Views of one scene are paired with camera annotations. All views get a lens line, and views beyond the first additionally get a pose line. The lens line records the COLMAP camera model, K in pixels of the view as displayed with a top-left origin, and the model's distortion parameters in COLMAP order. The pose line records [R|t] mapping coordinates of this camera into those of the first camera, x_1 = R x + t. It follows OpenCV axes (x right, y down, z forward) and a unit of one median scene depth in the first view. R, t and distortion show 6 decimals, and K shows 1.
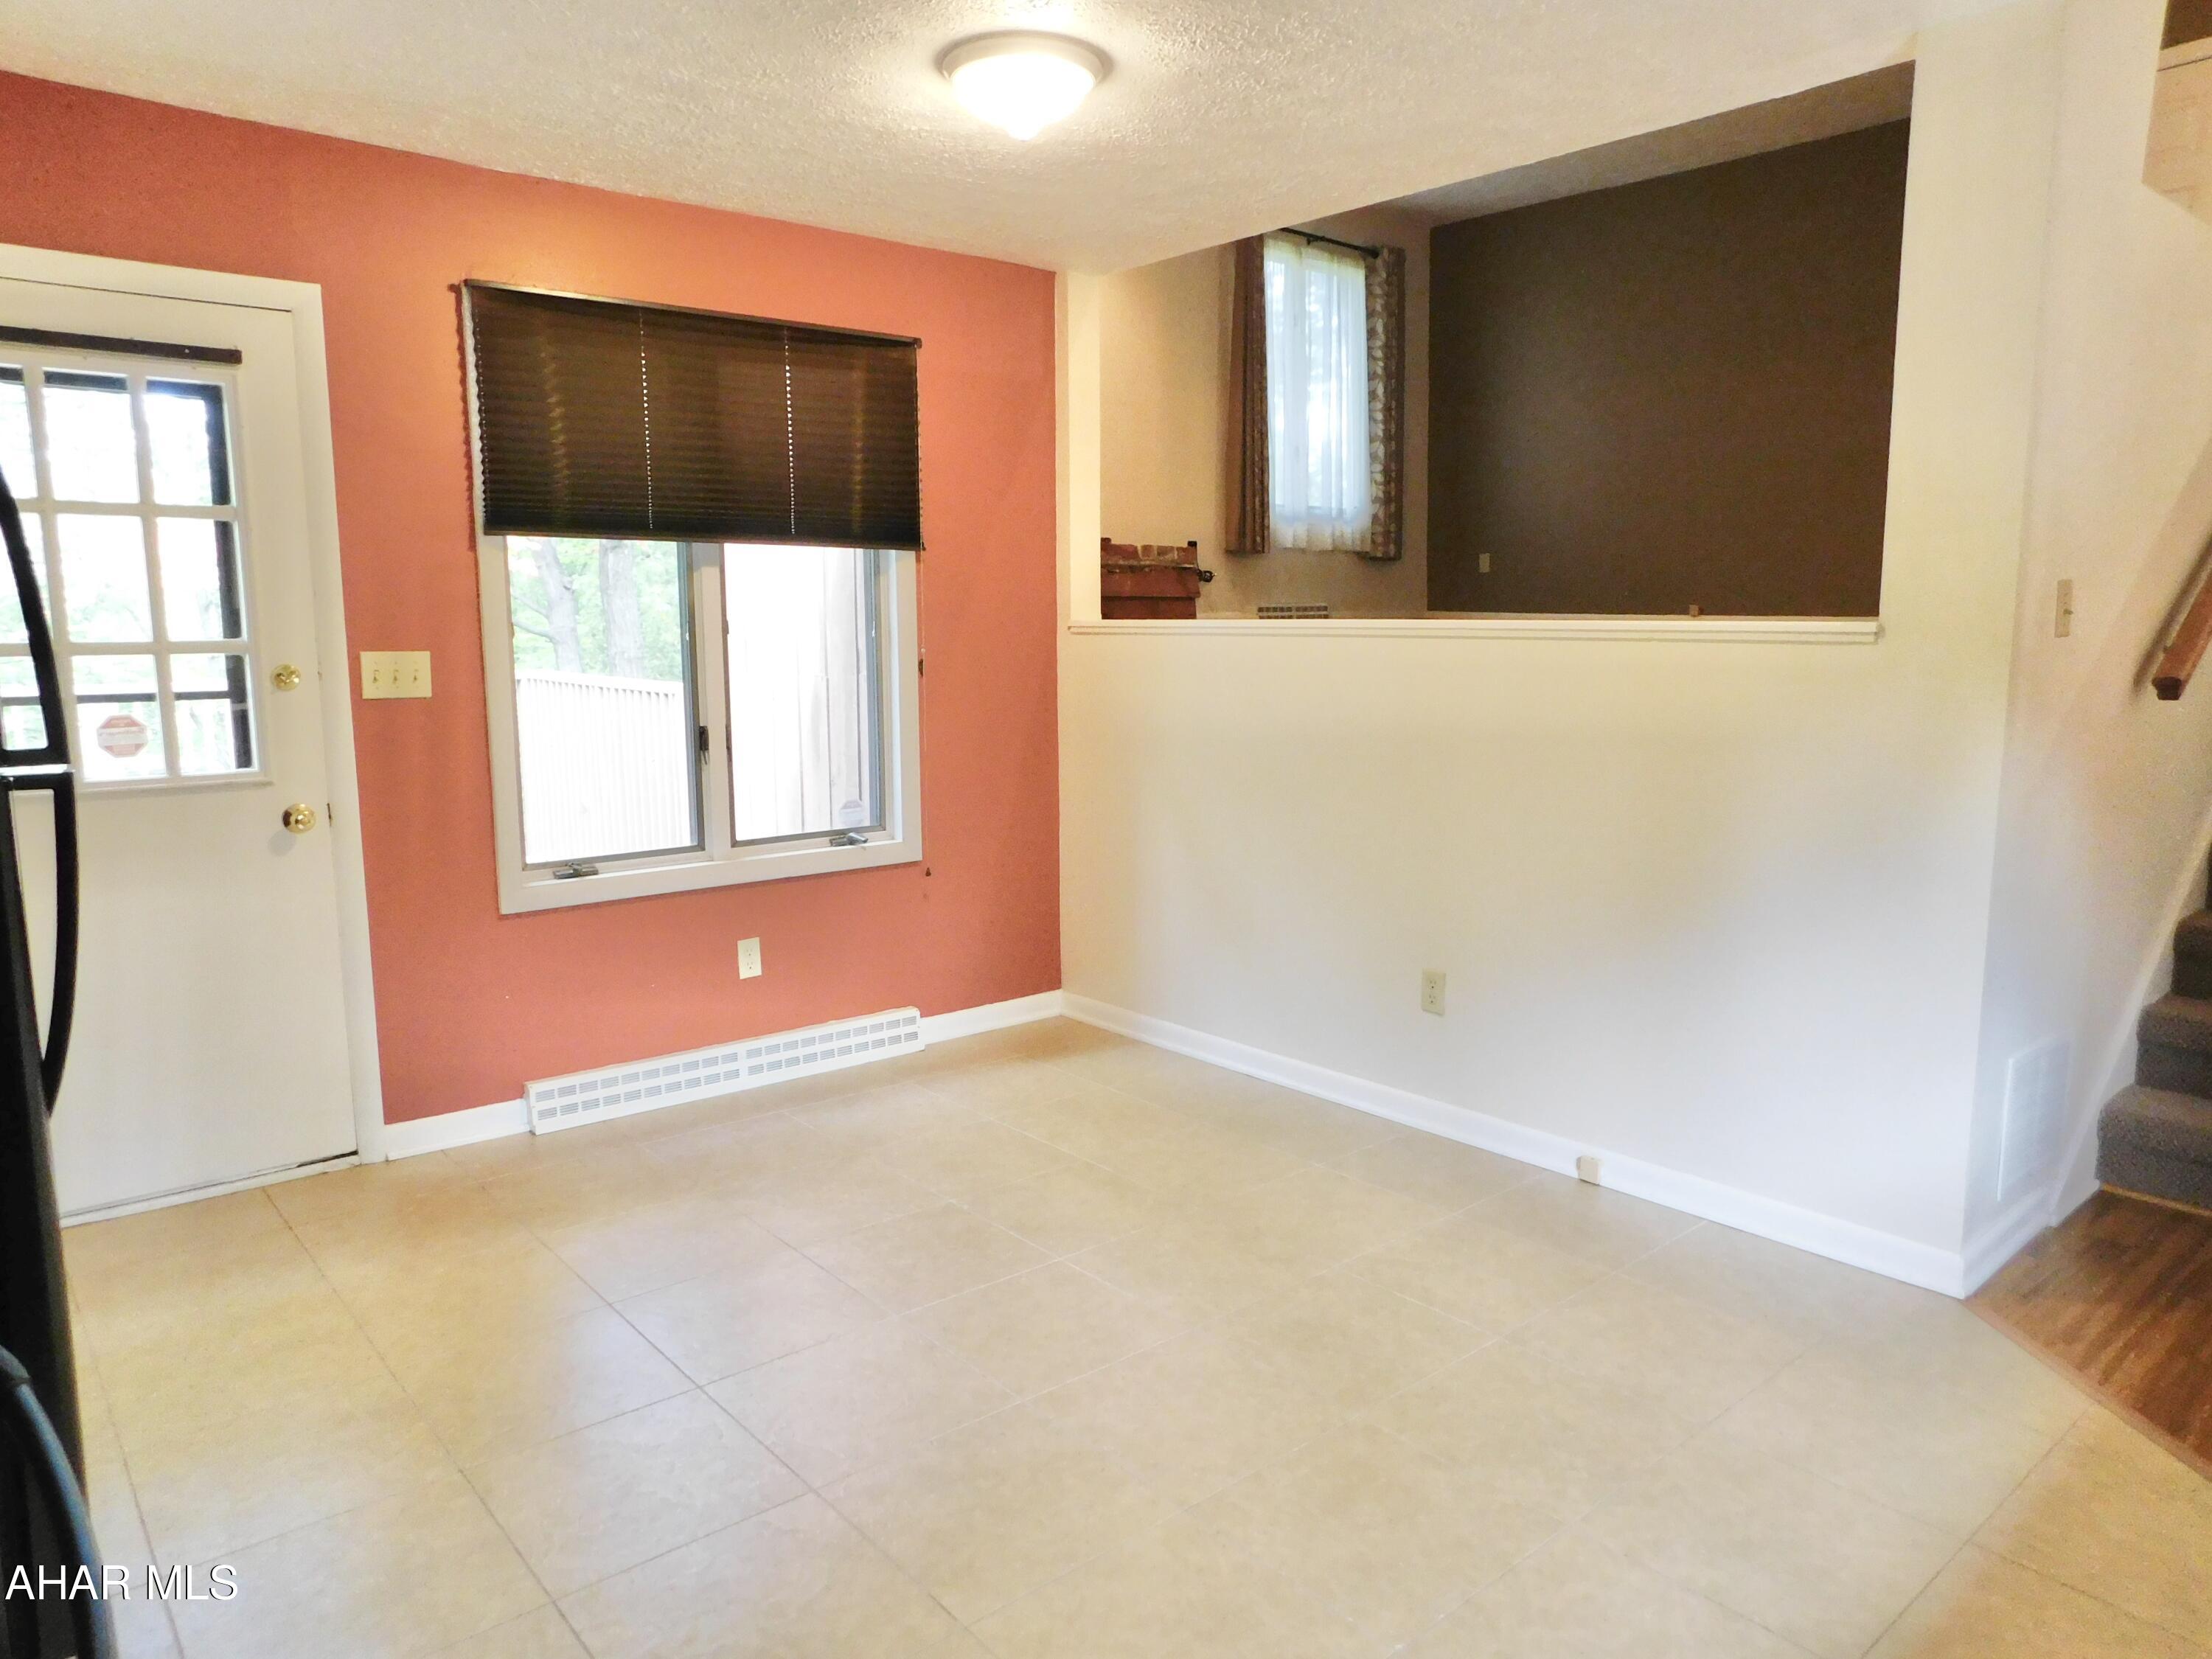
lens RADIAL K [[1487.4, 0, 1106.0], [0, 1487.4, 829.5], [0, 0, 1]] dist [-0.042293, 0.002607]
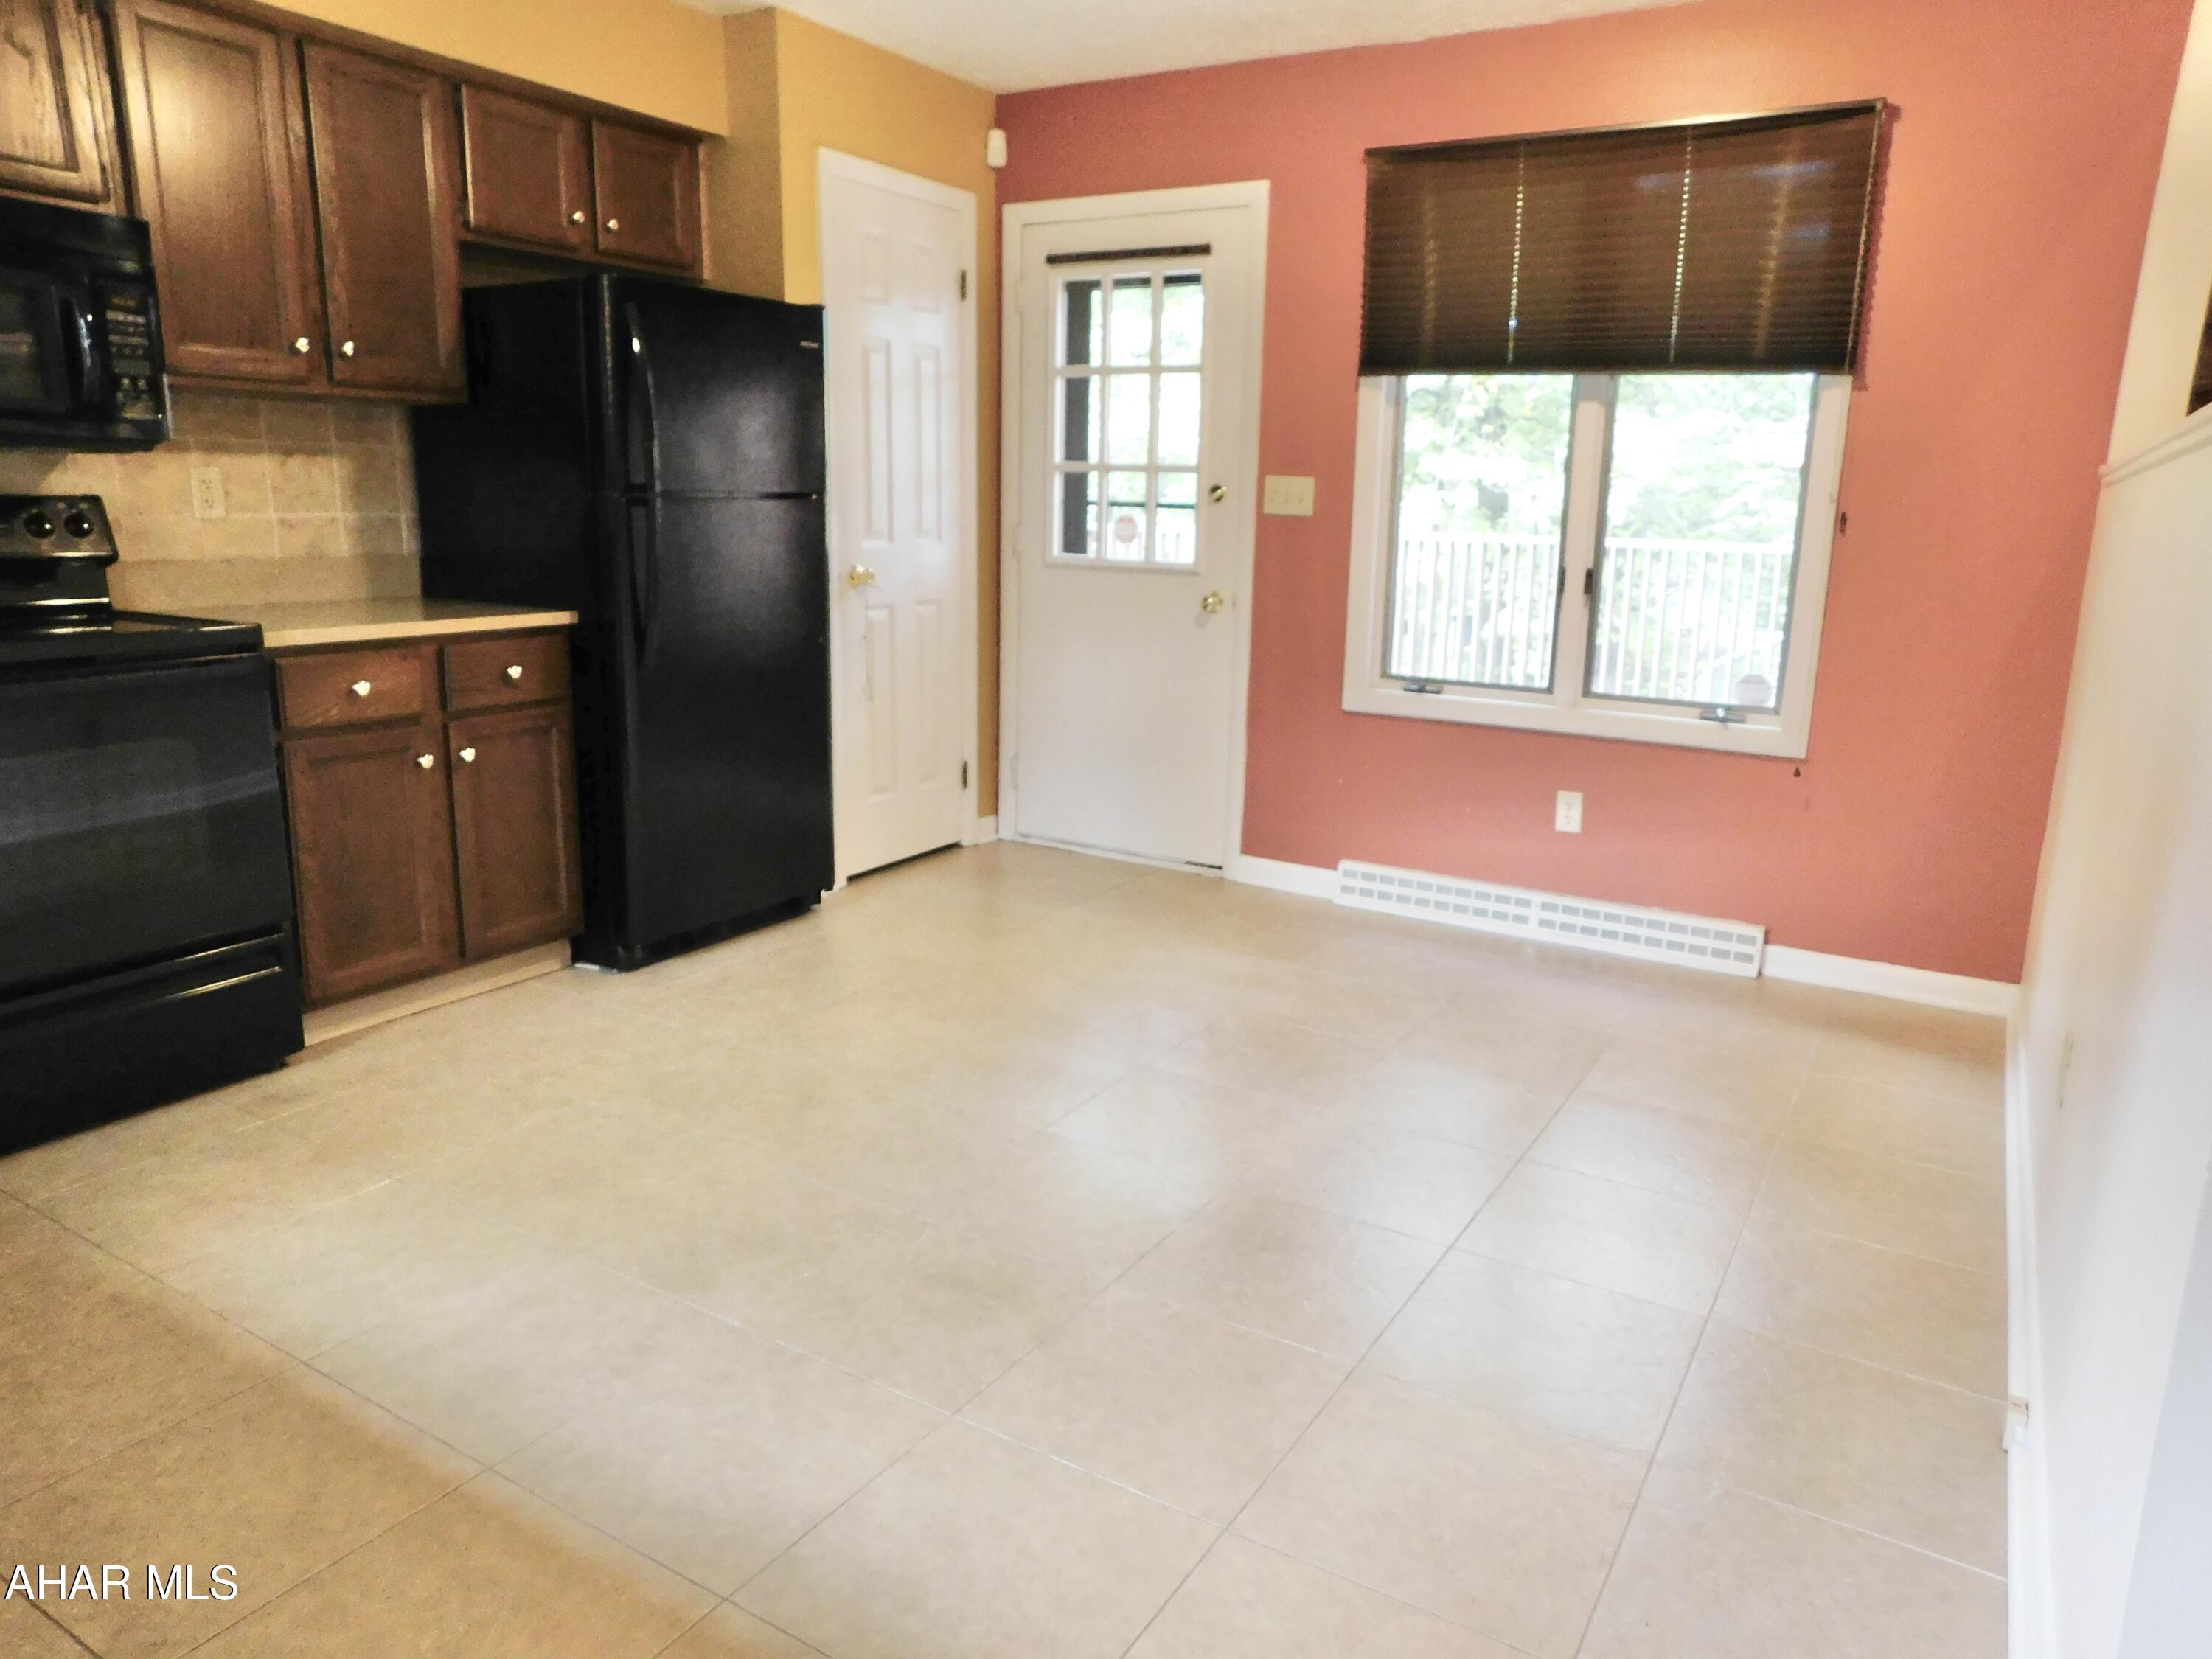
lens RADIAL K [[1472.2, 0, 1106.0], [0, 1472.2, 829.5], [0, 0, 1]] dist [-0.076245, 0.077905]
pose [[0.303838, 0.221379, -0.926647, 0.606898], [-0.160662, 0.970605, 0.179202, -0.027272], [0.939079, 0.094428, 0.330474, 0.437001]]
